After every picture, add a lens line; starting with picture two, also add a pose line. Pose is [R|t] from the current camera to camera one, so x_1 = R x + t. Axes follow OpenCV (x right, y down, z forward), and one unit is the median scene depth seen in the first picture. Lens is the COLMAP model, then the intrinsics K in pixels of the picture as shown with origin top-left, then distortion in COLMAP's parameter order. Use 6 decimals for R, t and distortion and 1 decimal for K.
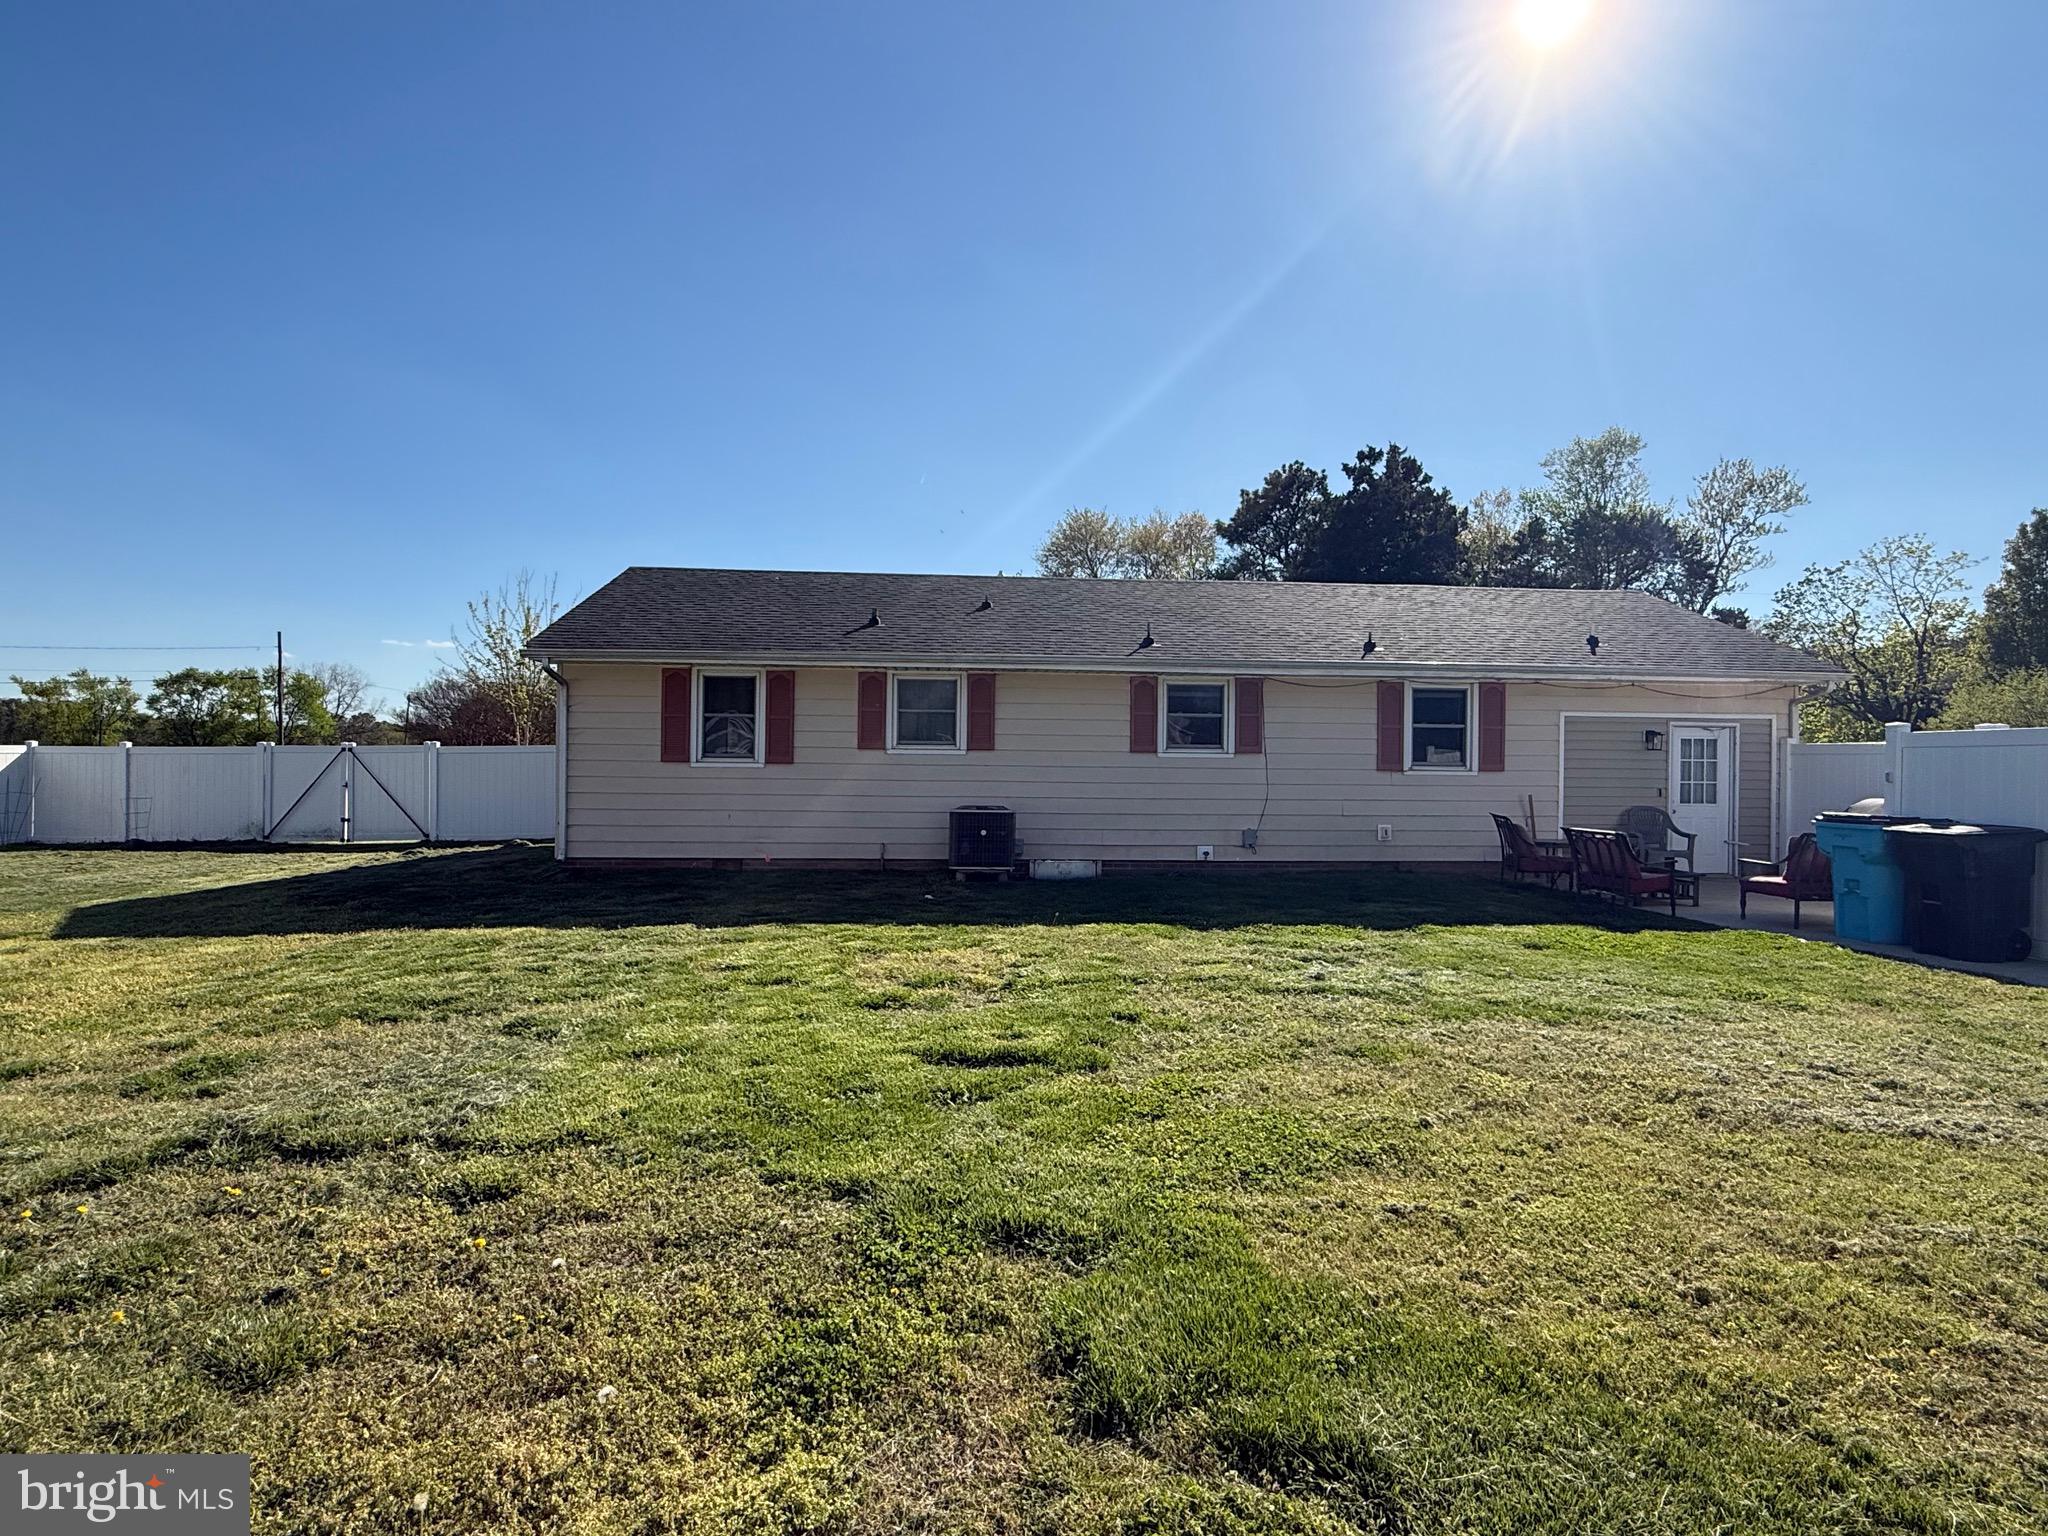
lens RADIAL K [[1077.7, 0, 1022.3], [0, 1077.7, 769.2], [0, 0, 1]] dist [-0.005362, 0.000574]
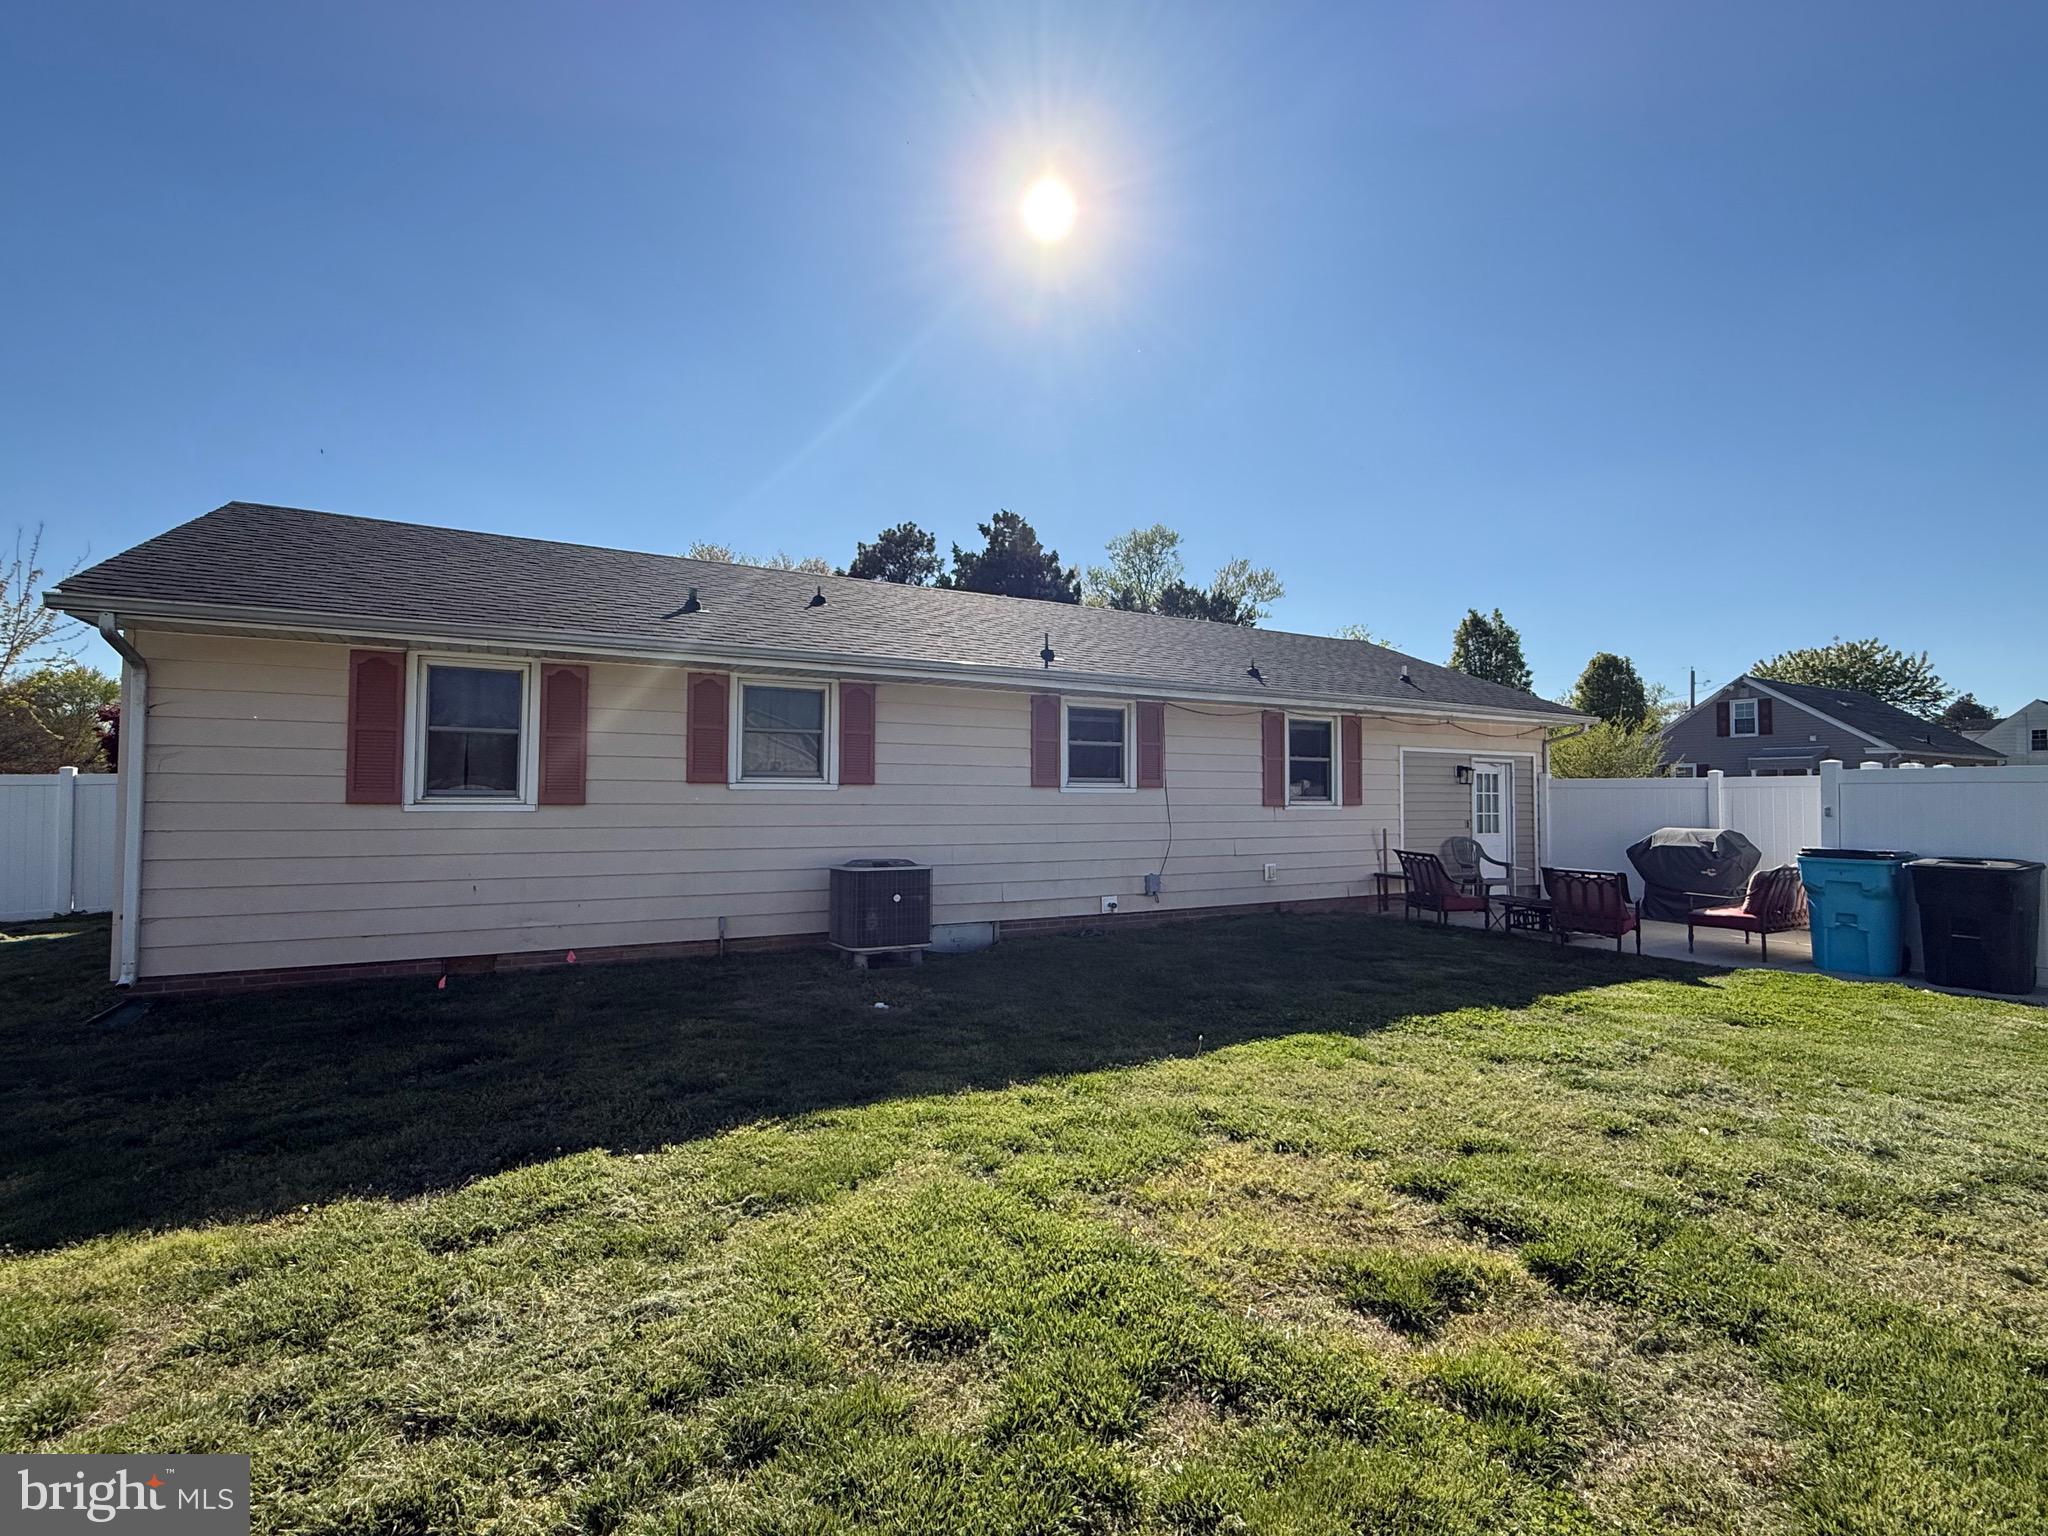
lens RADIAL K [[934.7, 0, 1029.8], [0, 934.7, 764.3], [0, 0, 1]] dist [-0.009081, 0.000804]
pose [[0.904044, 0.009165, 0.427341, -0.204454], [0.005317, 0.999452, -0.032681, -0.009550], [-0.427406, 0.031817, 0.903500, 0.353032]]
